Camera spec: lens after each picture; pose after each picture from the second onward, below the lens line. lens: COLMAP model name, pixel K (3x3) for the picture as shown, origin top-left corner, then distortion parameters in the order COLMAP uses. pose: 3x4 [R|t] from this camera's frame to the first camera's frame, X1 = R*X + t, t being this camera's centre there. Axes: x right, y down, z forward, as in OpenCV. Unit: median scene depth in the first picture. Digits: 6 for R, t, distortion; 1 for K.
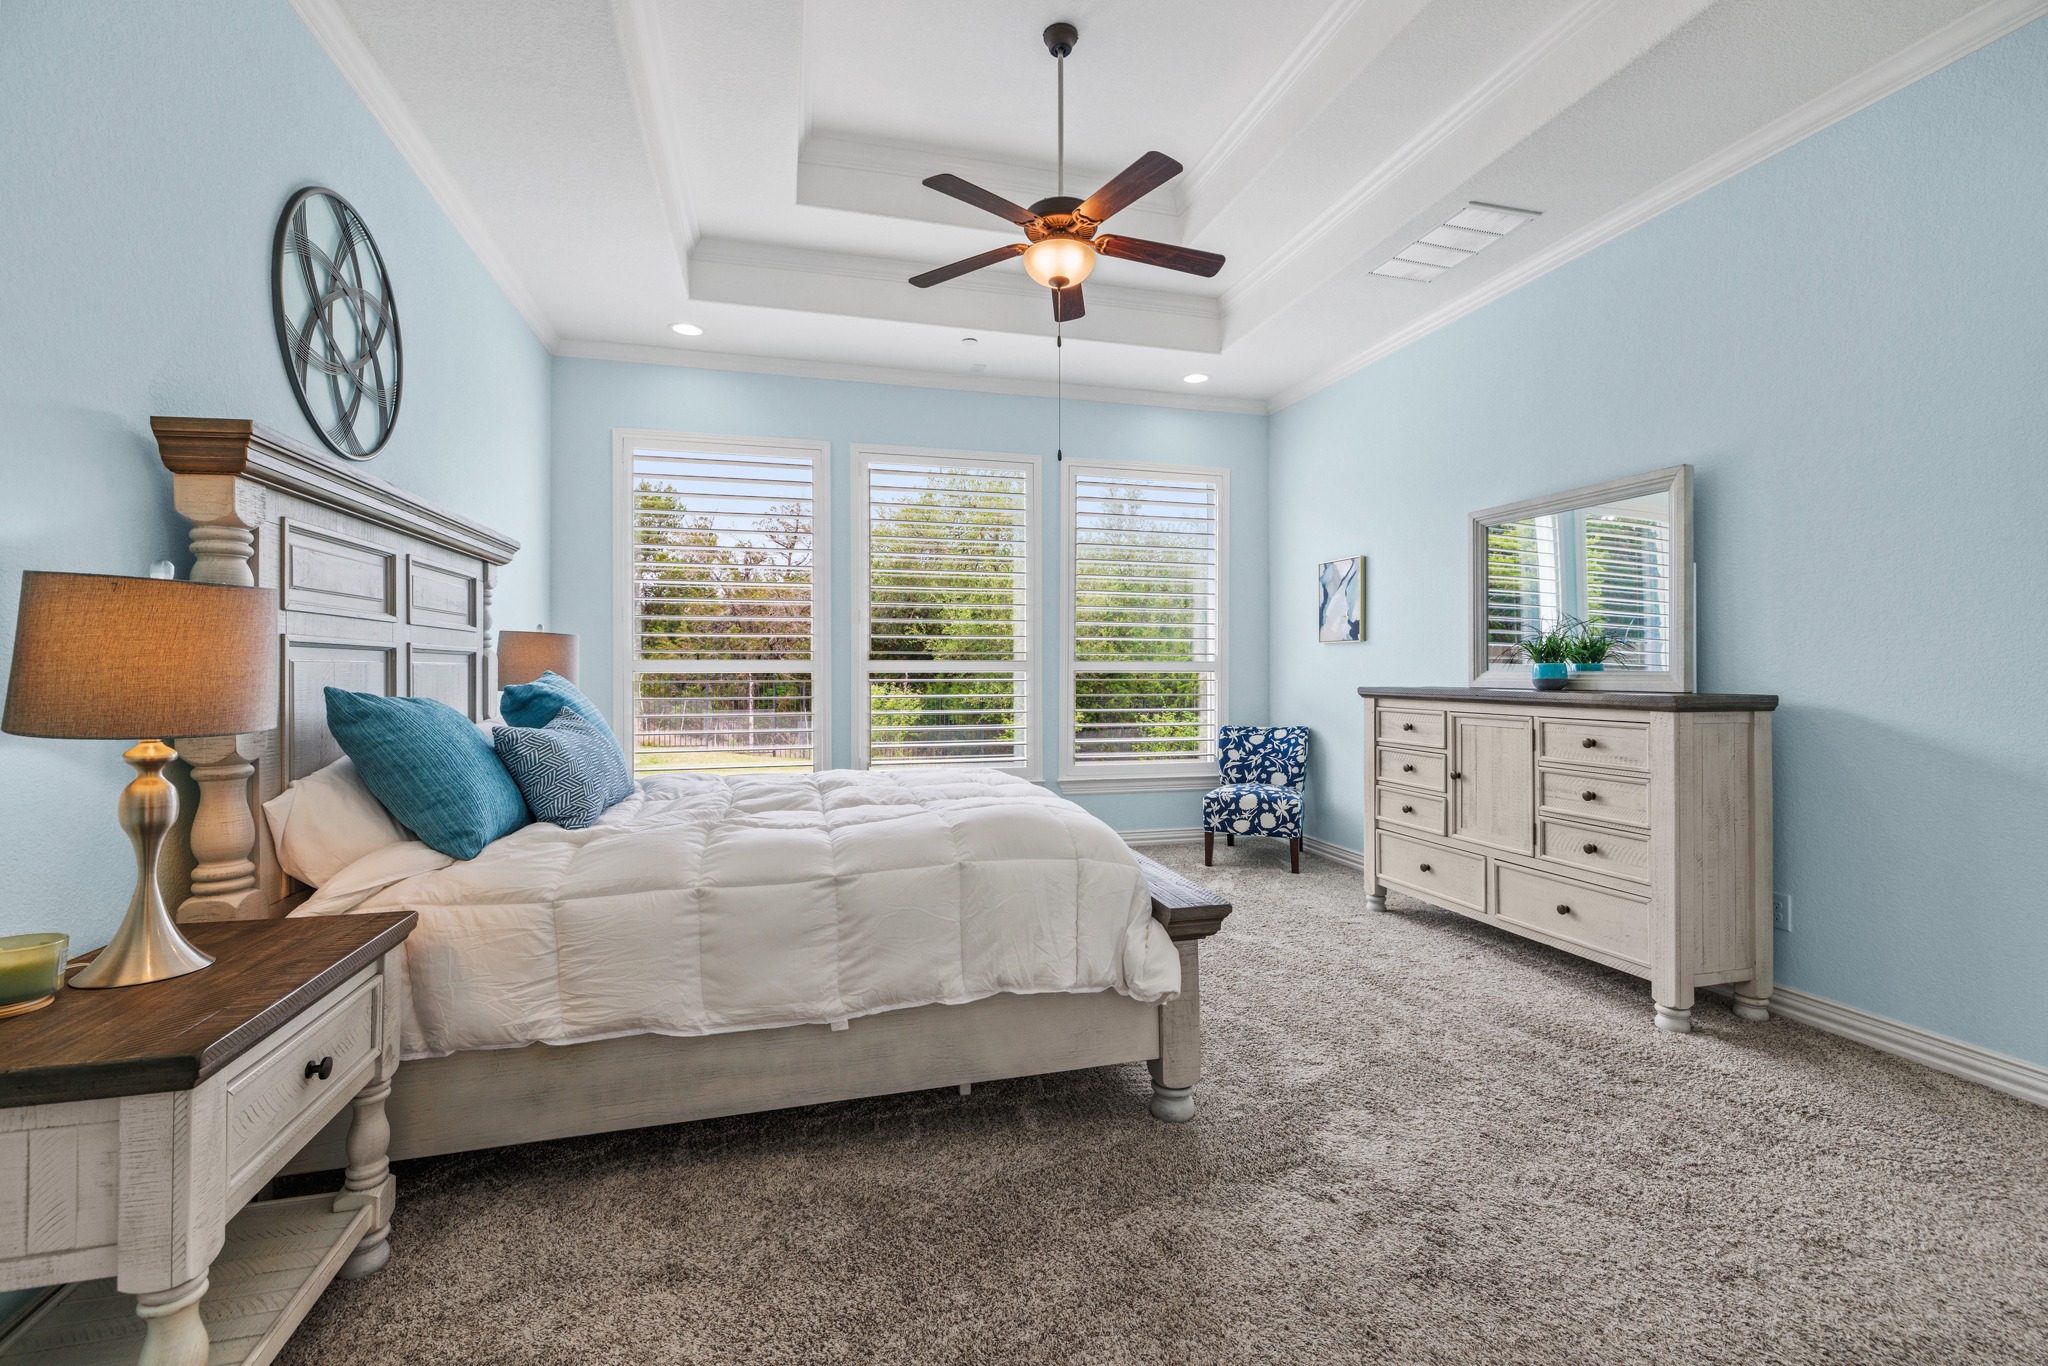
lens RADIAL K [[873.4, 0, 997.0], [0, 873.4, 655.4], [0, 0, 1]] dist [-0.002451, 0.001457]
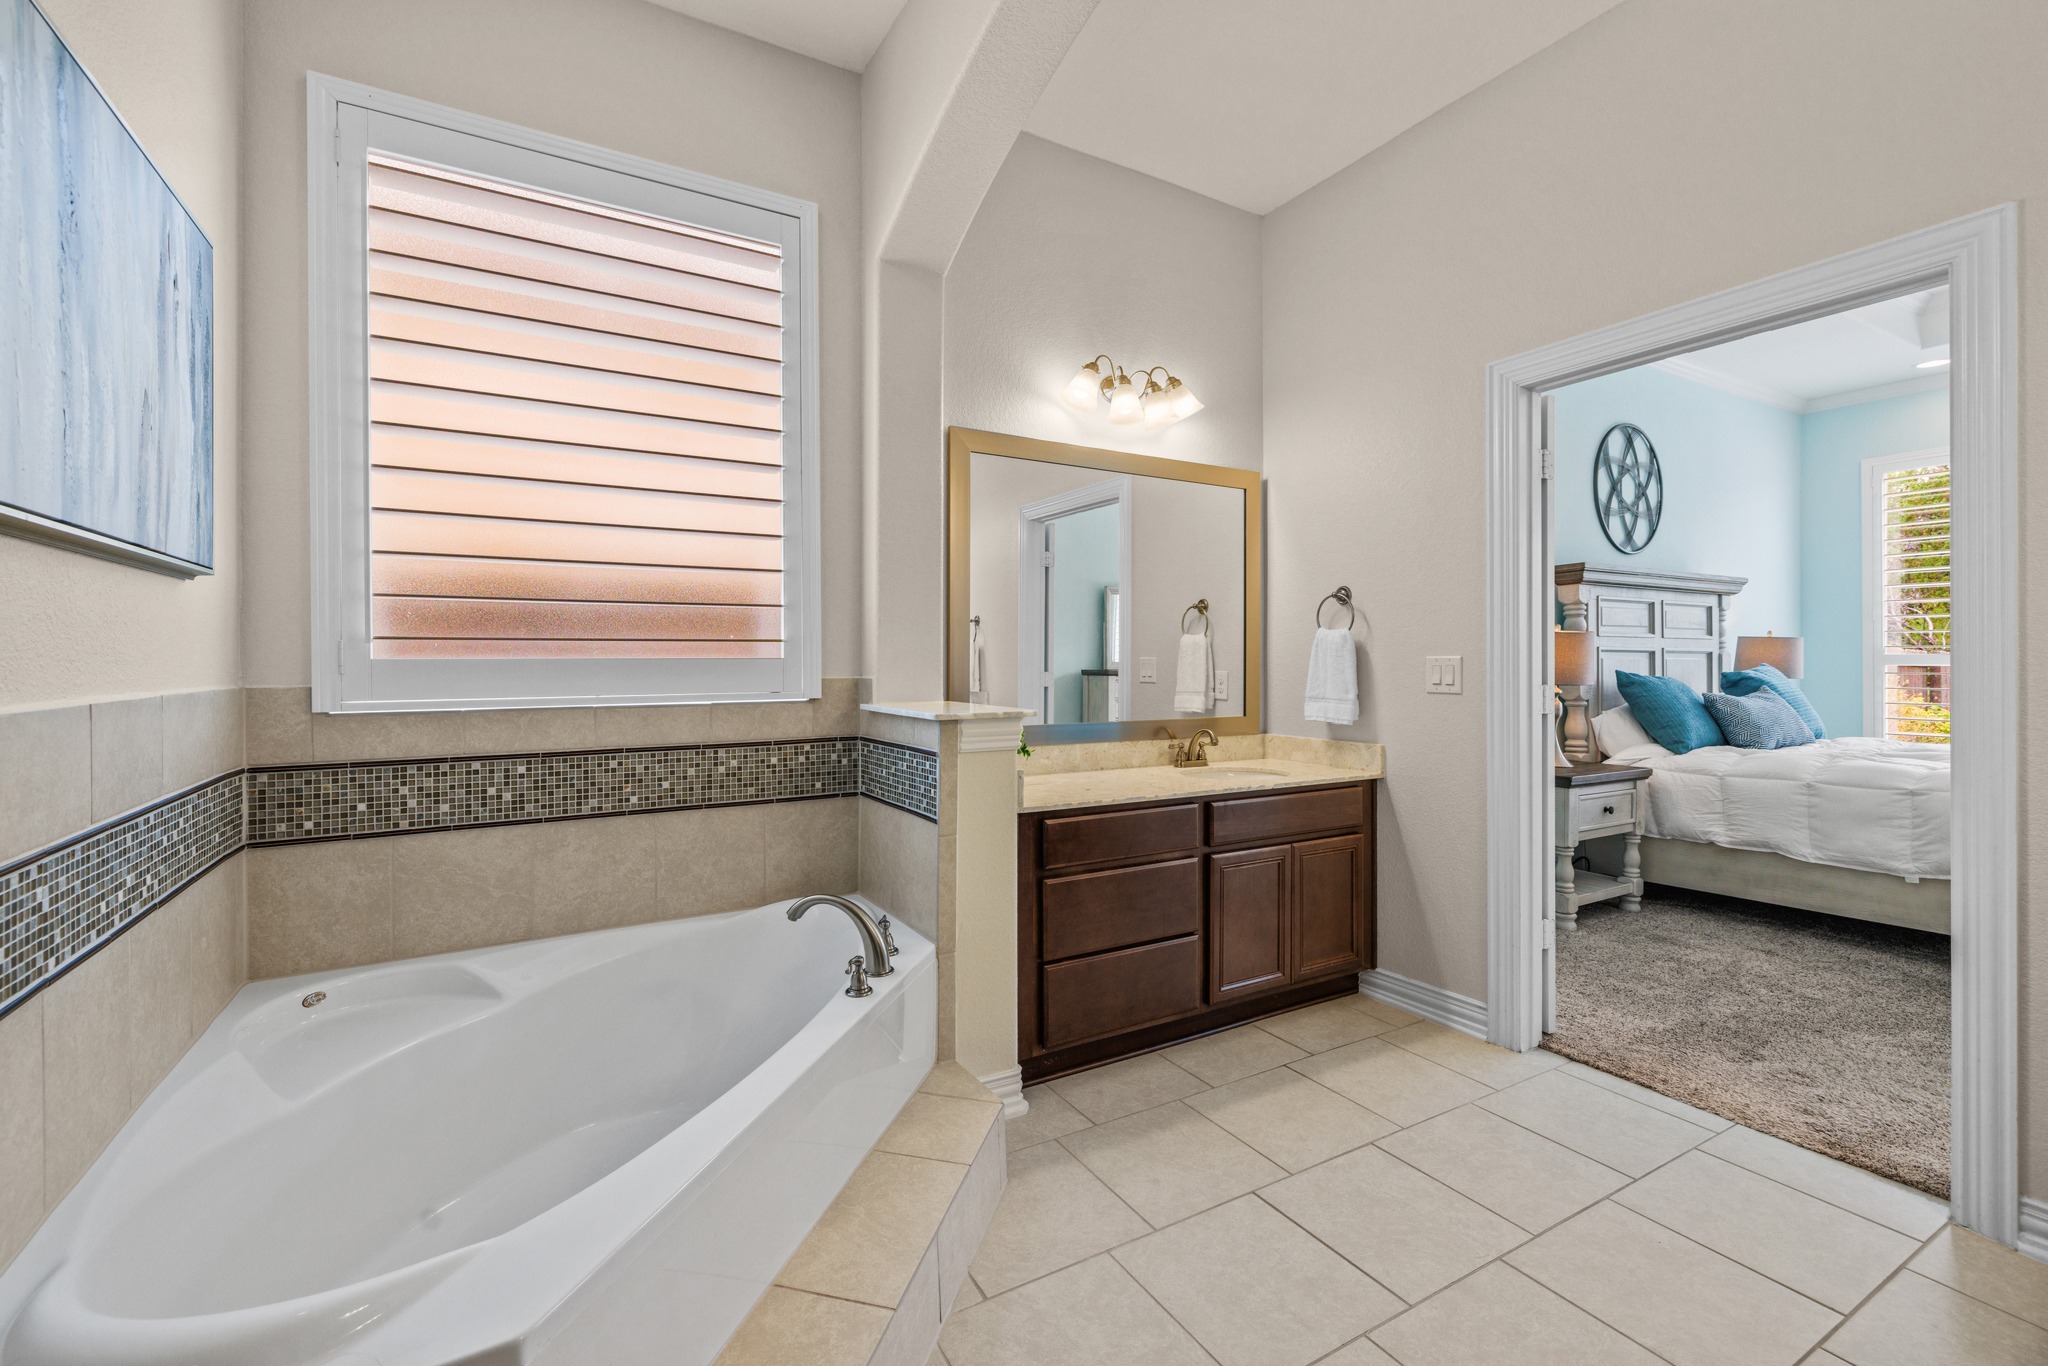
lens RADIAL K [[873.4, 0, 1014.5], [0, 873.4, 665.6], [0, 0, 1]] dist [-0.002451, 0.001457]
pose [[0.276832, 0.006309, -0.960898, 0.922766], [0.012613, 0.999868, 0.010199, -0.016432], [0.960836, -0.014943, 0.276716, -1.065492]]
